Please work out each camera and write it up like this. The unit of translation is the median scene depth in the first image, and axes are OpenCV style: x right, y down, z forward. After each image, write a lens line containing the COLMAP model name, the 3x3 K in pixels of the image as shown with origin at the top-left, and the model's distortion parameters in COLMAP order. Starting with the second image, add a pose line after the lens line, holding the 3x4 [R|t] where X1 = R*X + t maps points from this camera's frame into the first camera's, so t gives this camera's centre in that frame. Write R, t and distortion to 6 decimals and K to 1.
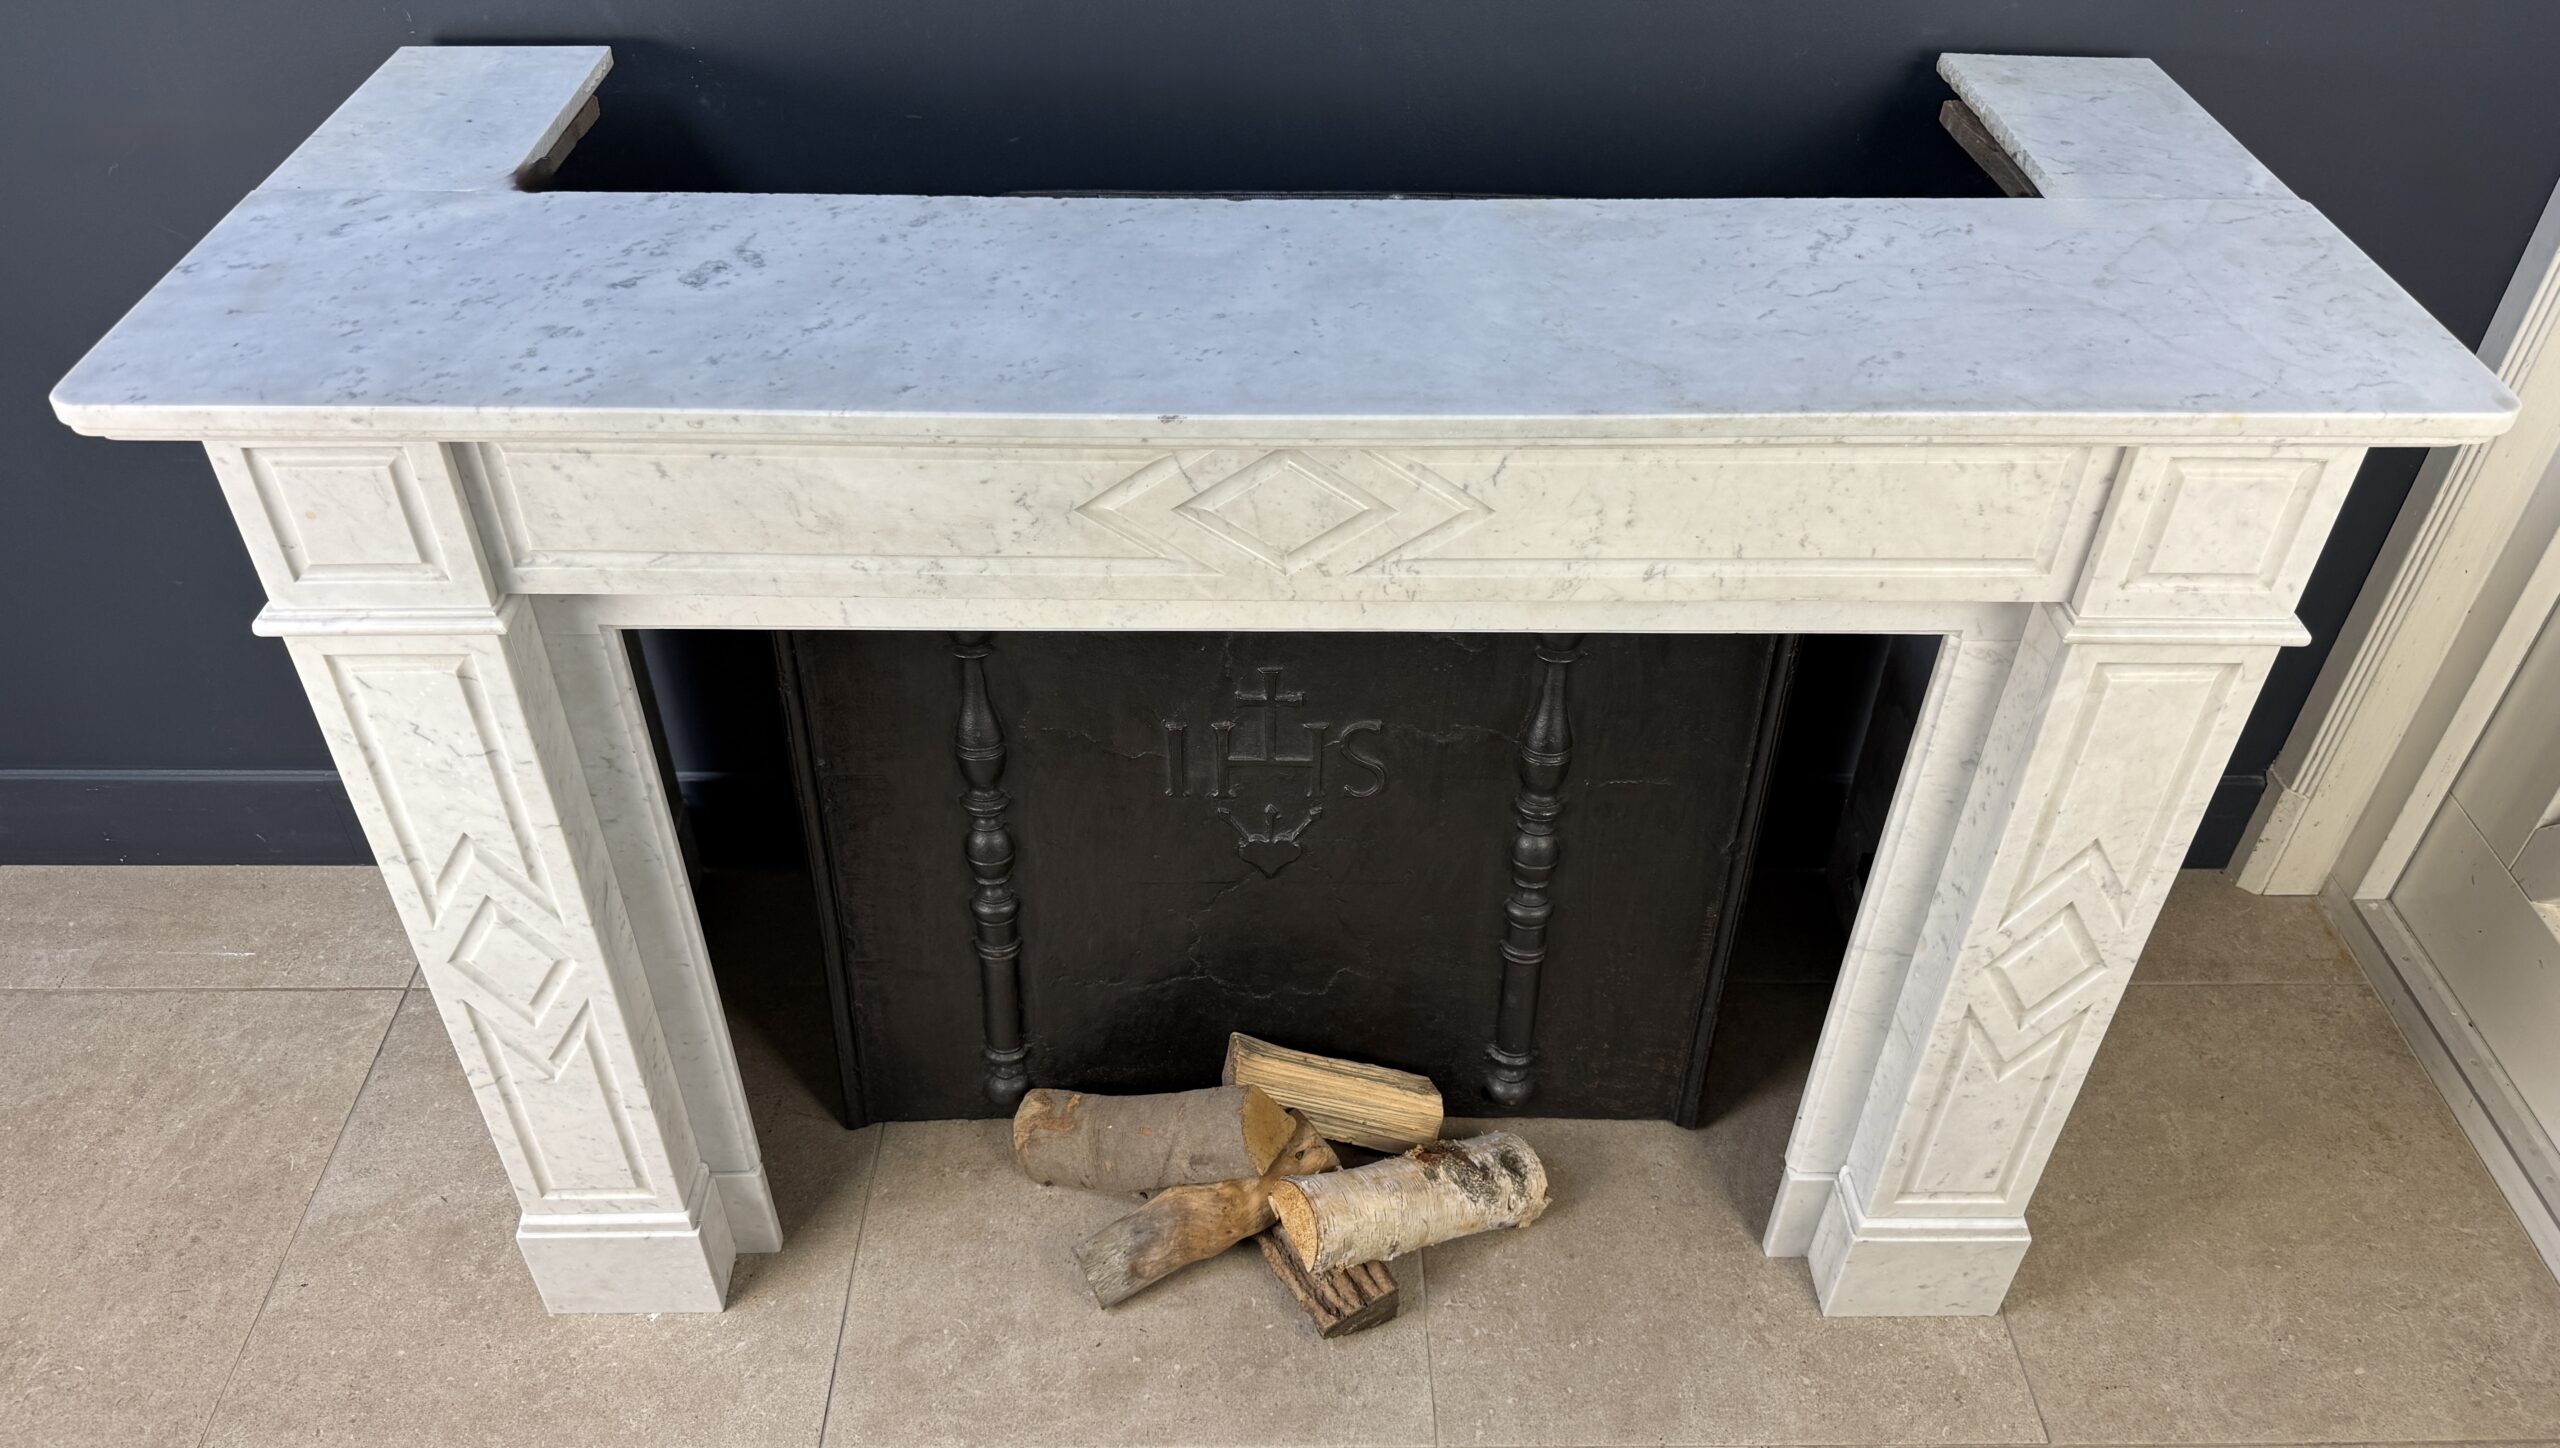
lens RADIAL K [[1786.0, 0, 1267.5], [0, 1786.0, 724.4], [0, 0, 1]] dist [0.165235, -0.352872]
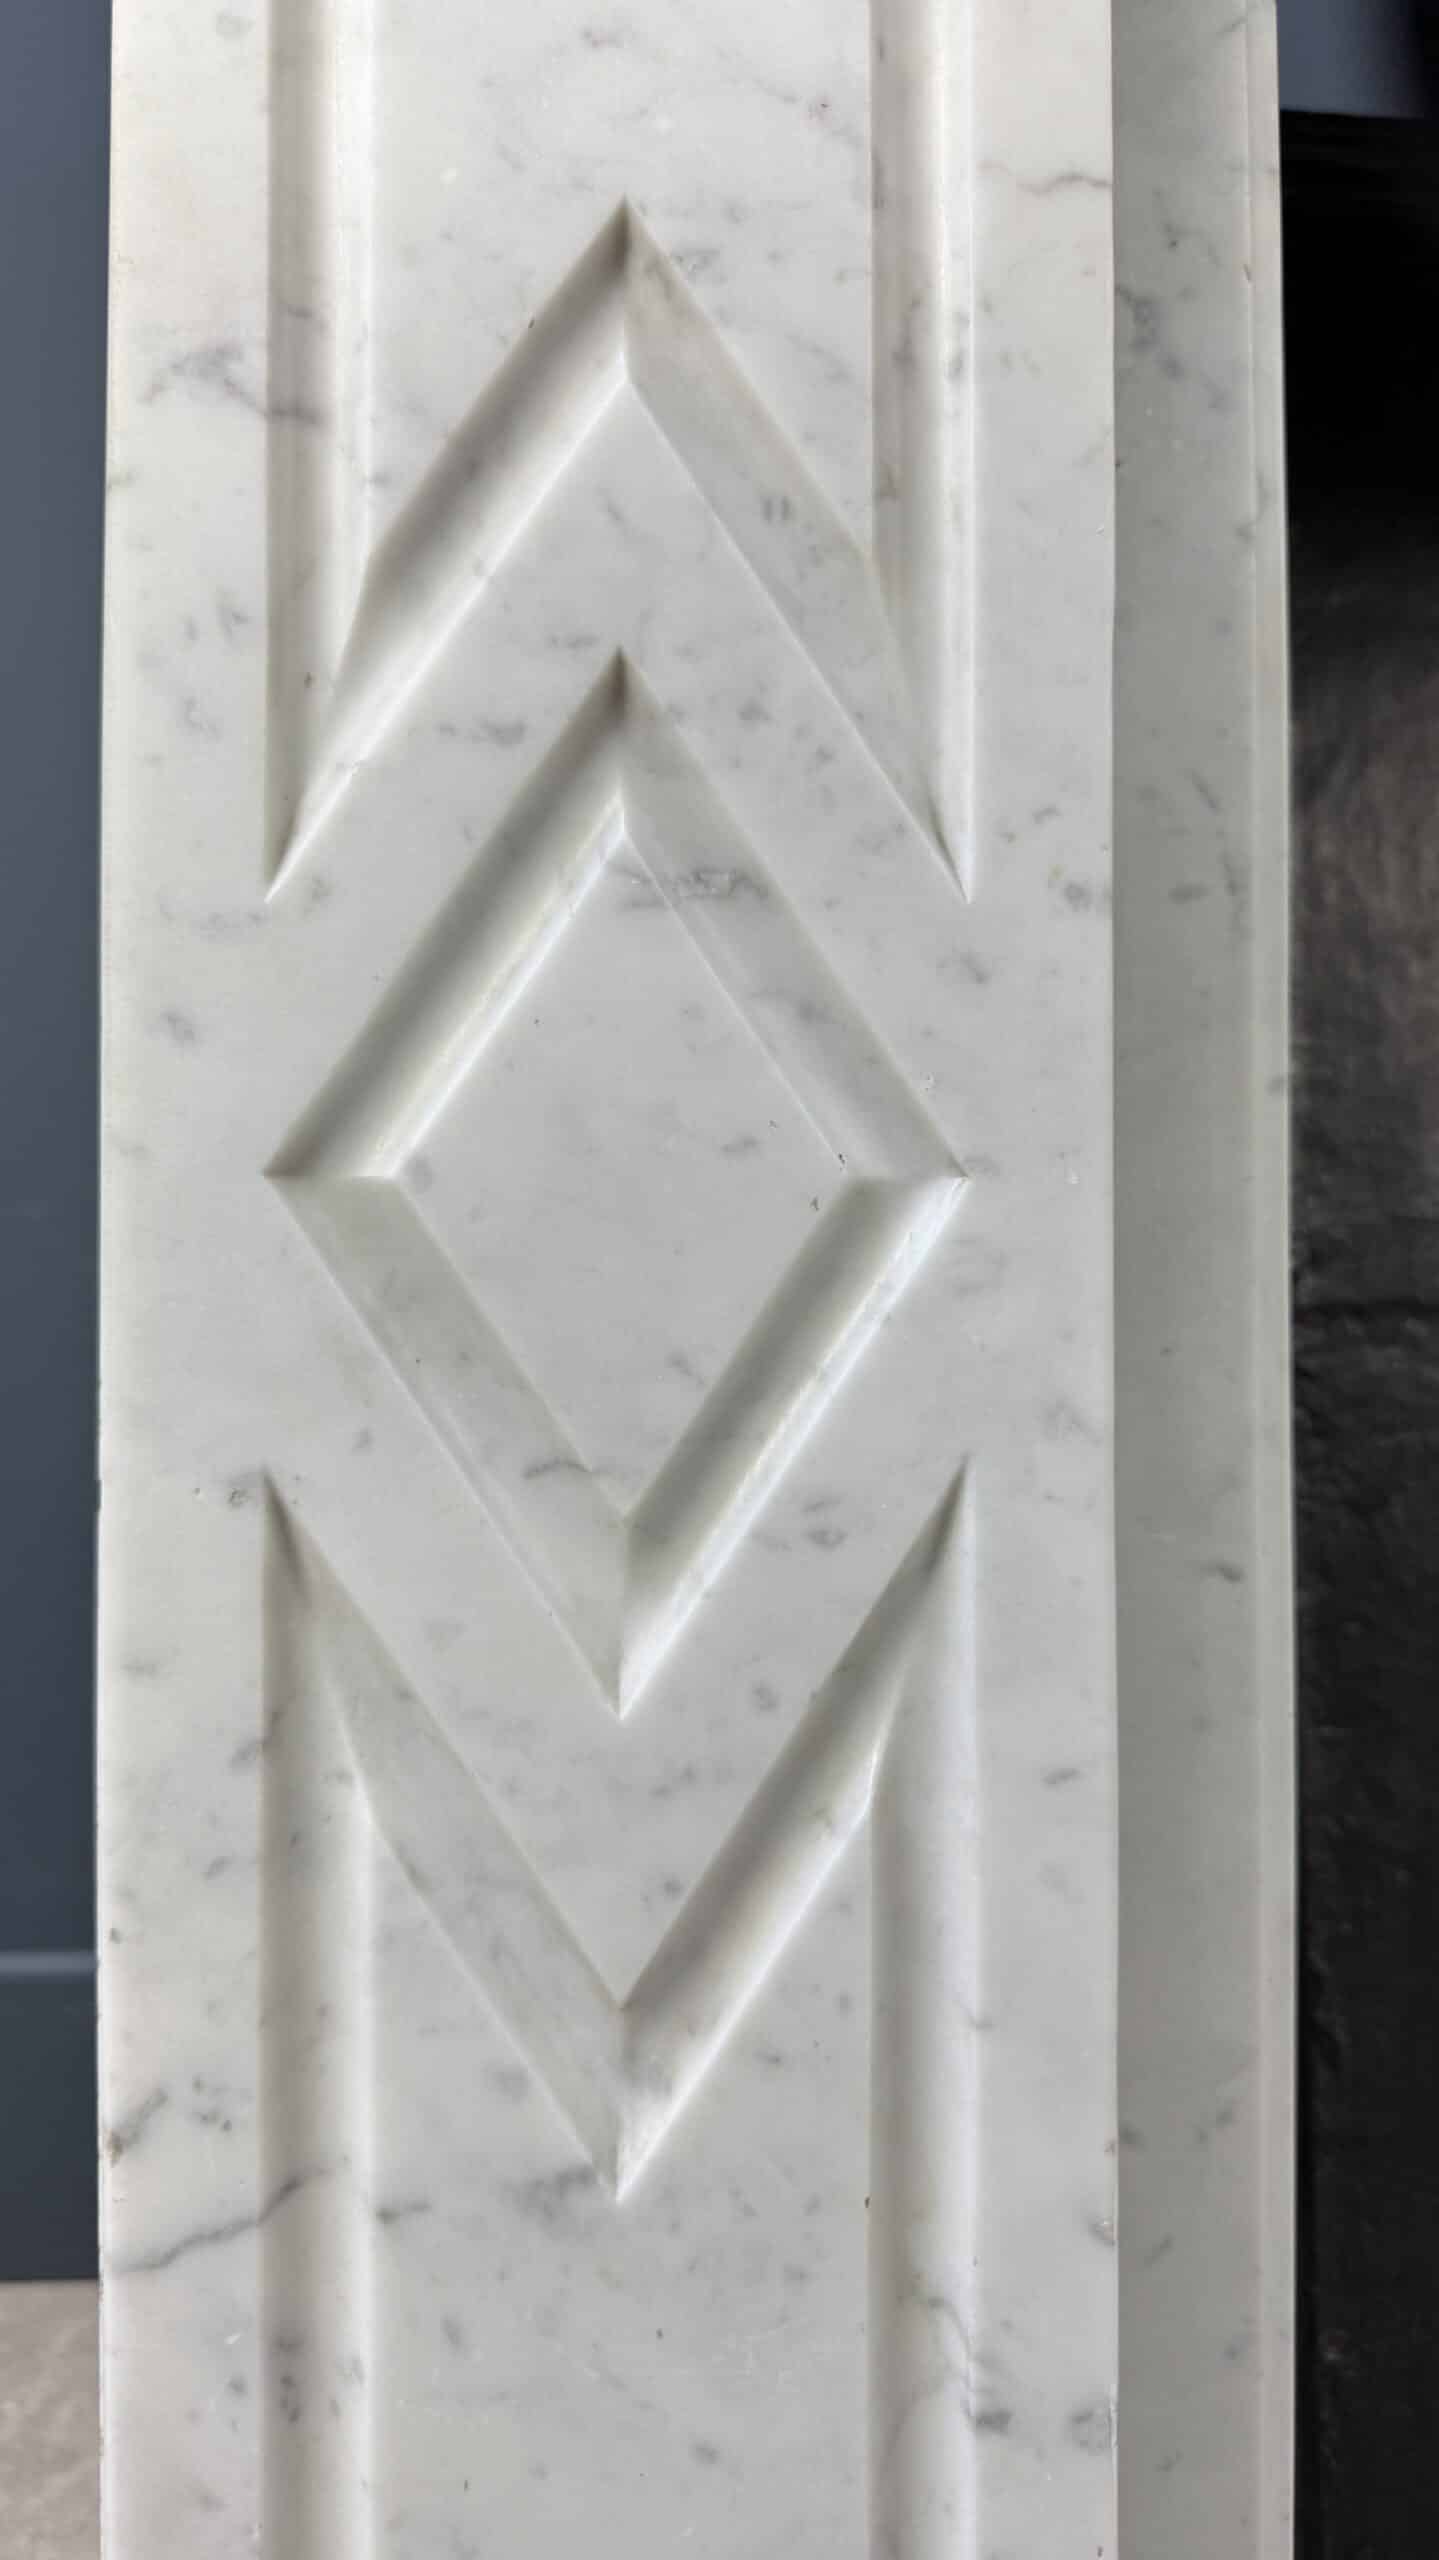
lens RADIAL K [[1874.4, 0, 719.5], [0, 1874.4, 1280.0], [0, 0, 1]] dist [0.041844, -0.110143]
pose [[0.997586, -0.009359, 0.068813, -0.413159], [0.051299, 0.767215, -0.639335, 0.255185], [-0.046811, 0.641322, 0.765843, 0.851232]]
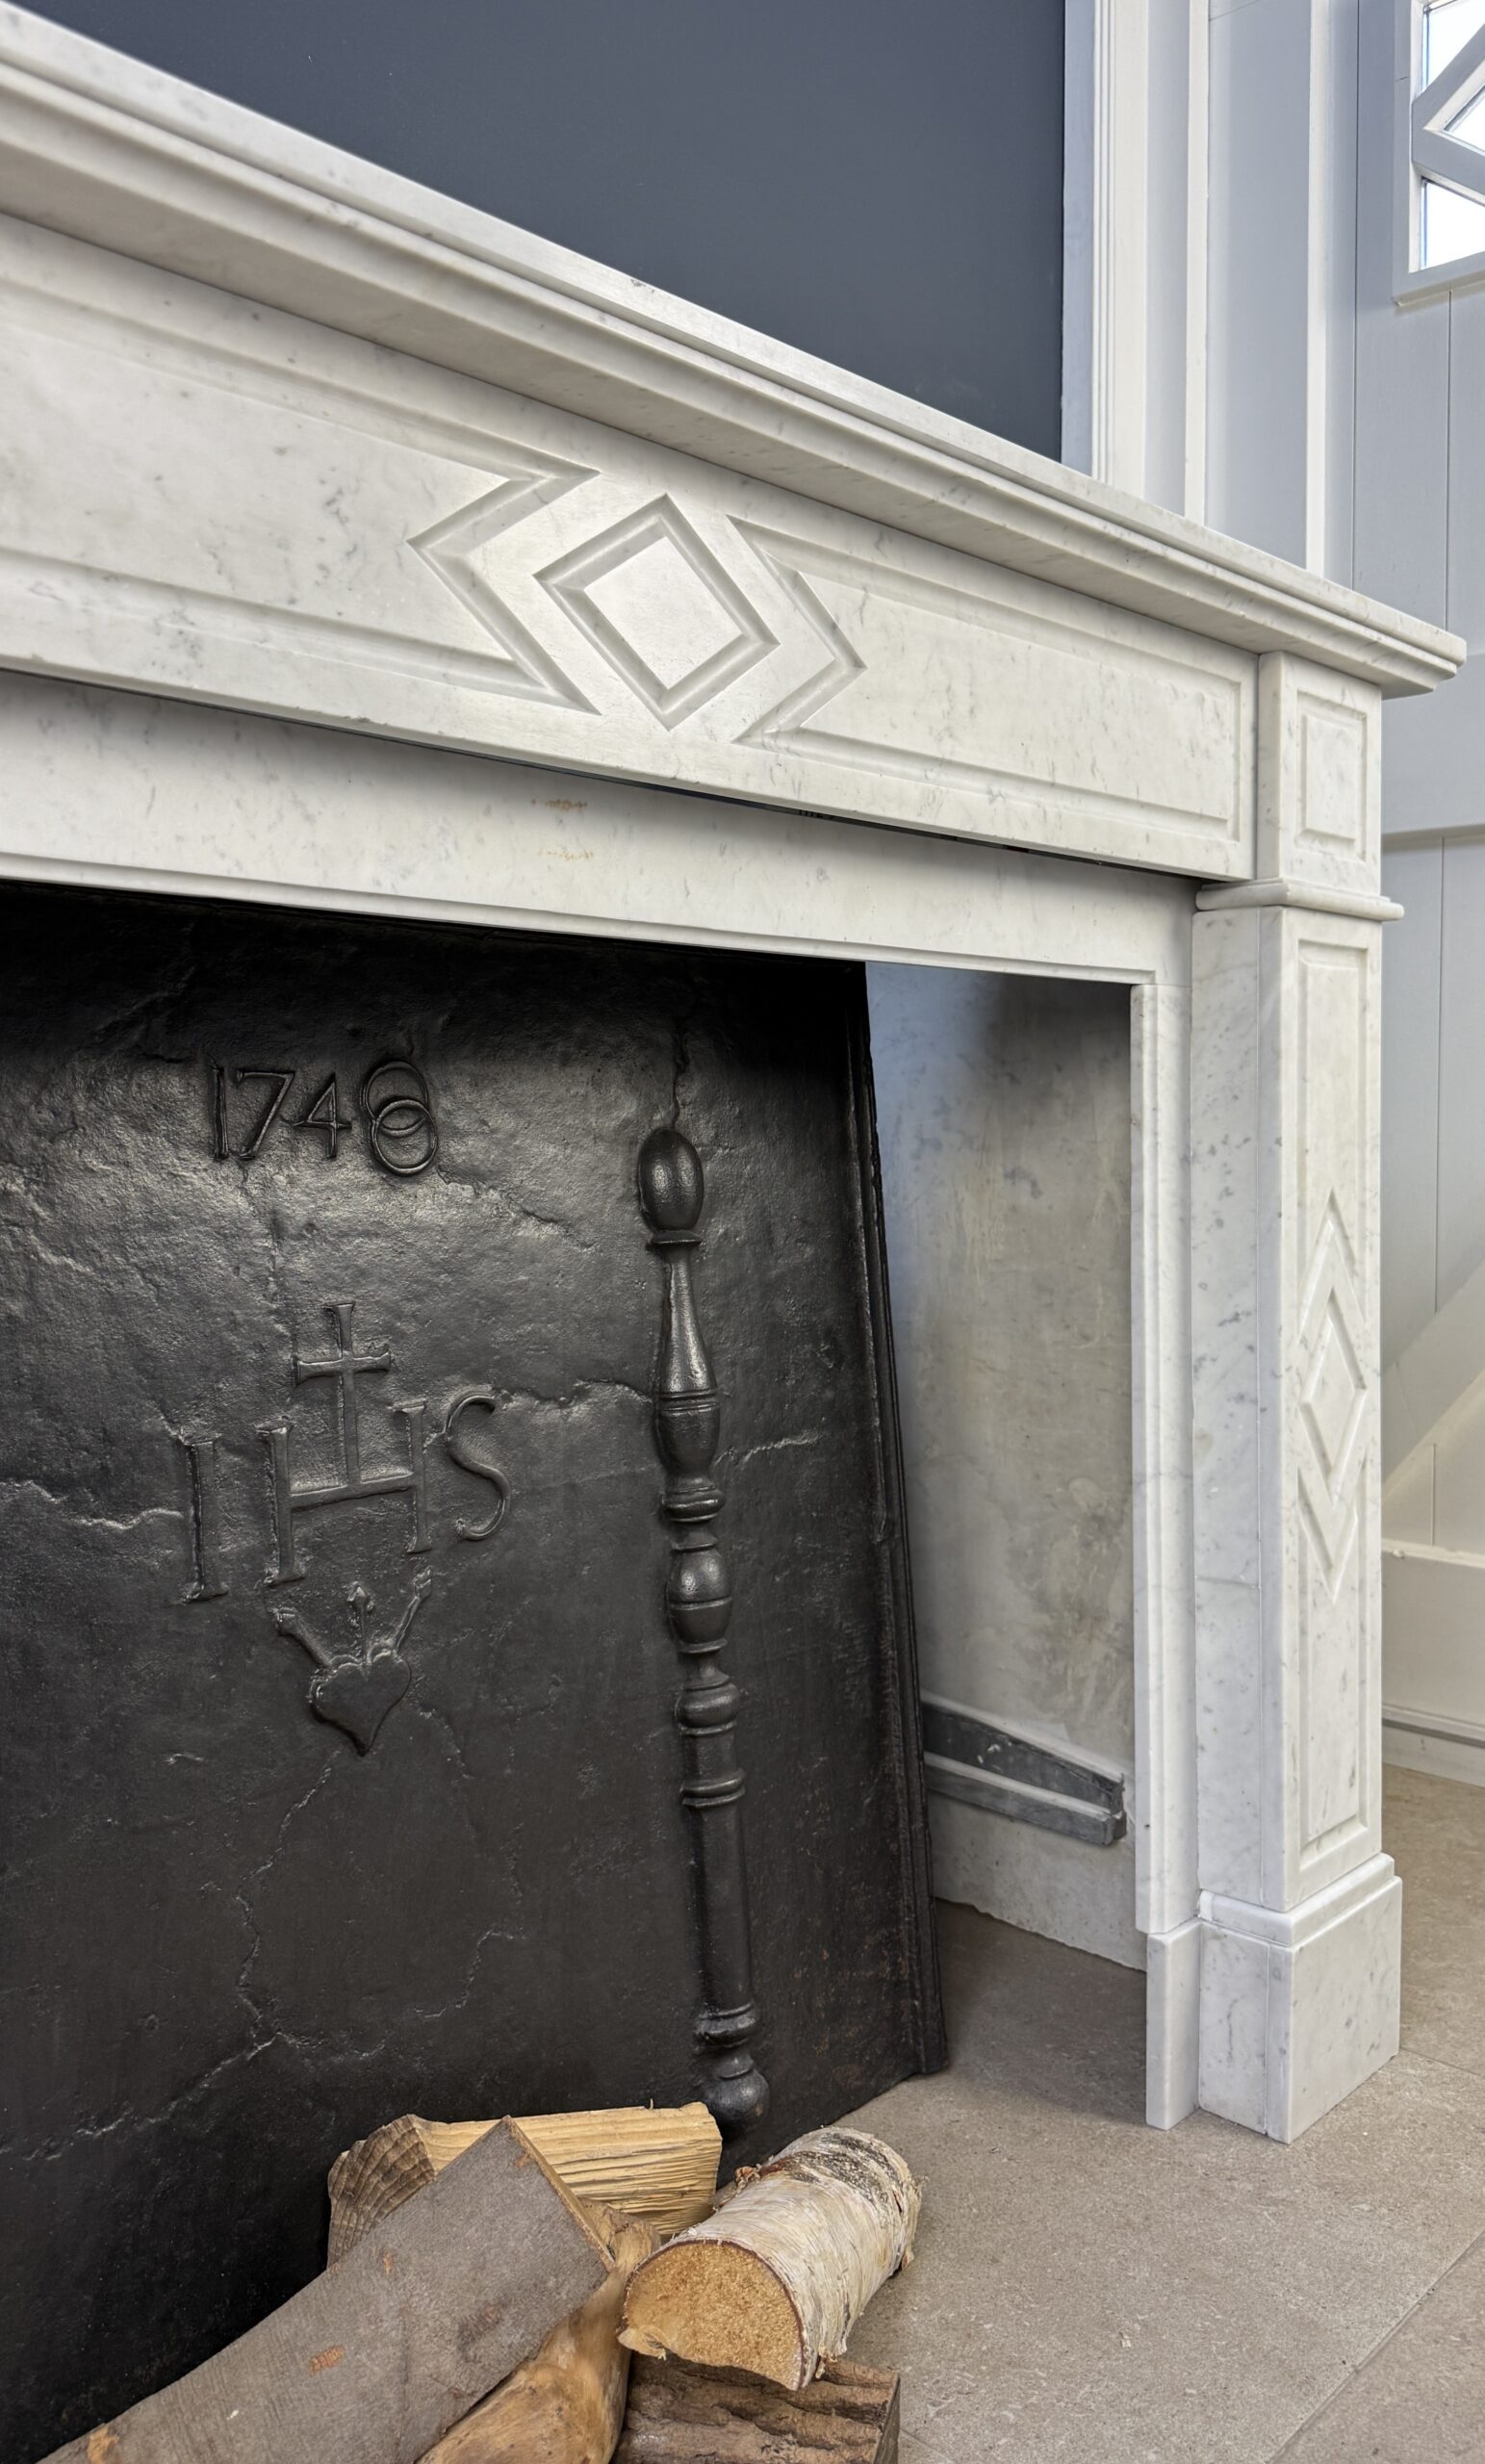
lens RADIAL K [[1878.6, 0, 743.6], [0, 1878.6, 1157.8], [0, 0, 1]] dist [0.084319, -0.142601]
pose [[0.691096, -0.026837, 0.722265, -0.398689], [0.466624, 0.779707, -0.417515, 0.286703], [-0.551950, 0.625569, 0.551375, 0.588373]]
